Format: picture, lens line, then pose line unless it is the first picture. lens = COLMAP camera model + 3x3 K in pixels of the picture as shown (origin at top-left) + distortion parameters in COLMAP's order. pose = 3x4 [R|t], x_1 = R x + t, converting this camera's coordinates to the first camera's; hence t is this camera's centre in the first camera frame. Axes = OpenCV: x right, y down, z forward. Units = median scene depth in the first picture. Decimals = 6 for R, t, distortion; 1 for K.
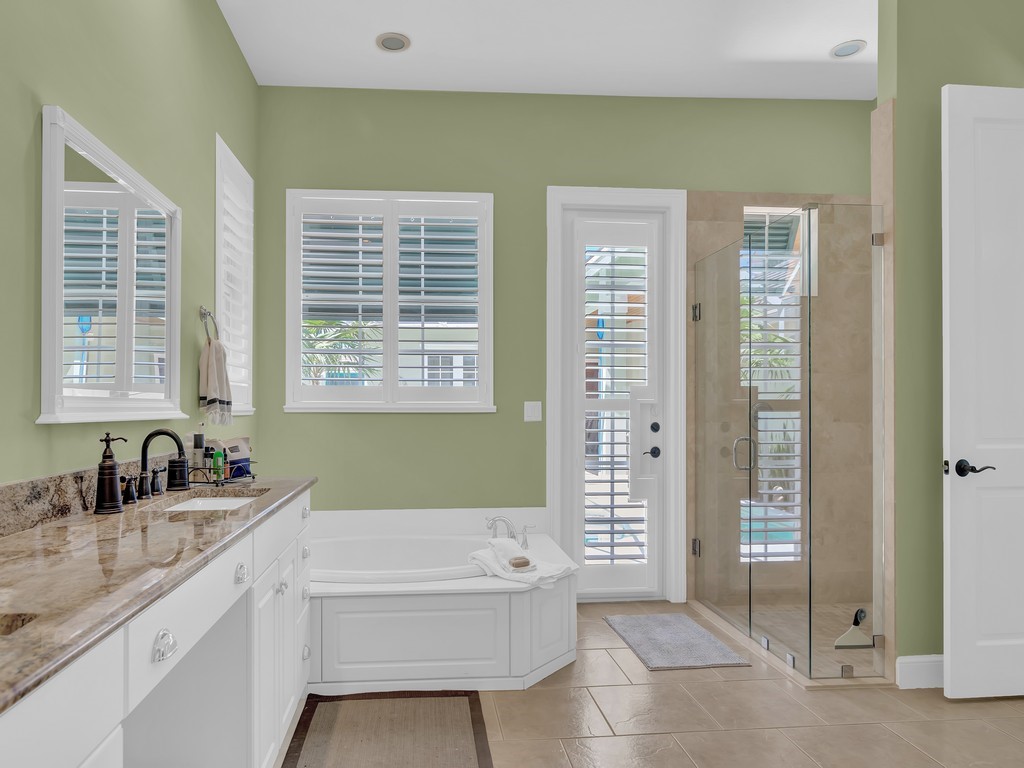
lens RADIAL K [[624.7, 0, 511.5], [0, 624.7, 405.2], [0, 0, 1]] dist [-0.003135, -0.000824]
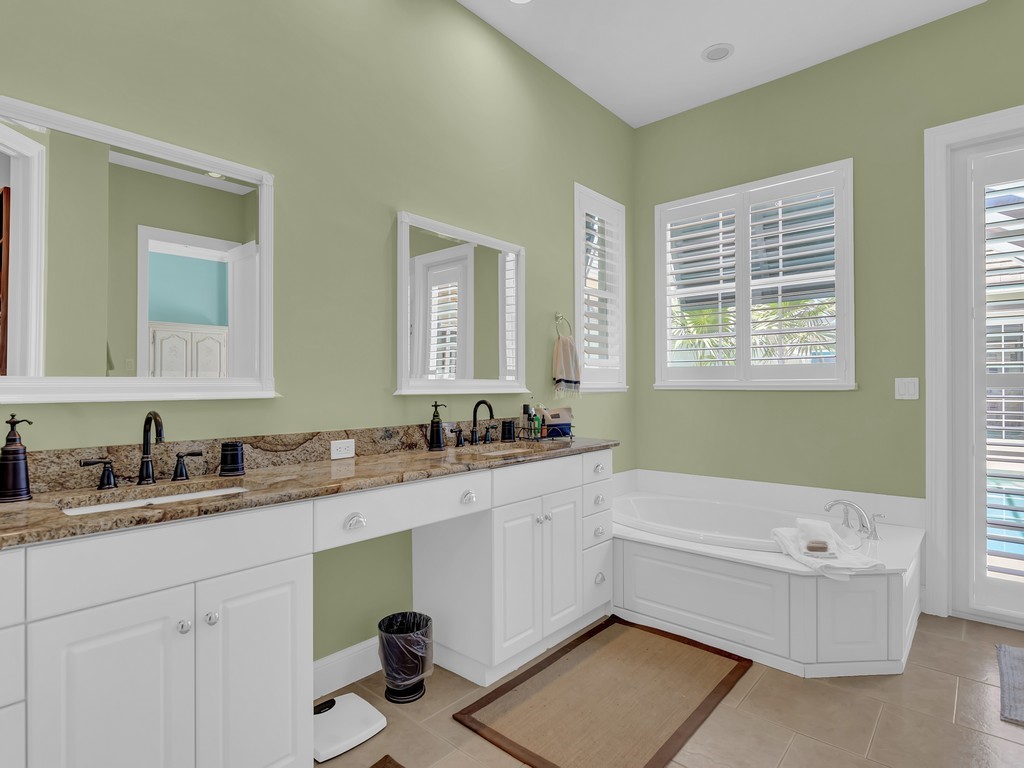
lens RADIAL K [[546.2, 0, 515.5], [0, 546.2, 383.4], [0, 0, 1]] dist [-0.004340, 0.000294]
pose [[0.695713, -0.006288, -0.718293, 0.320742], [0.005746, 0.999978, -0.003189, 0.002133], [0.718297, -0.001908, 0.695734, 0.096919]]
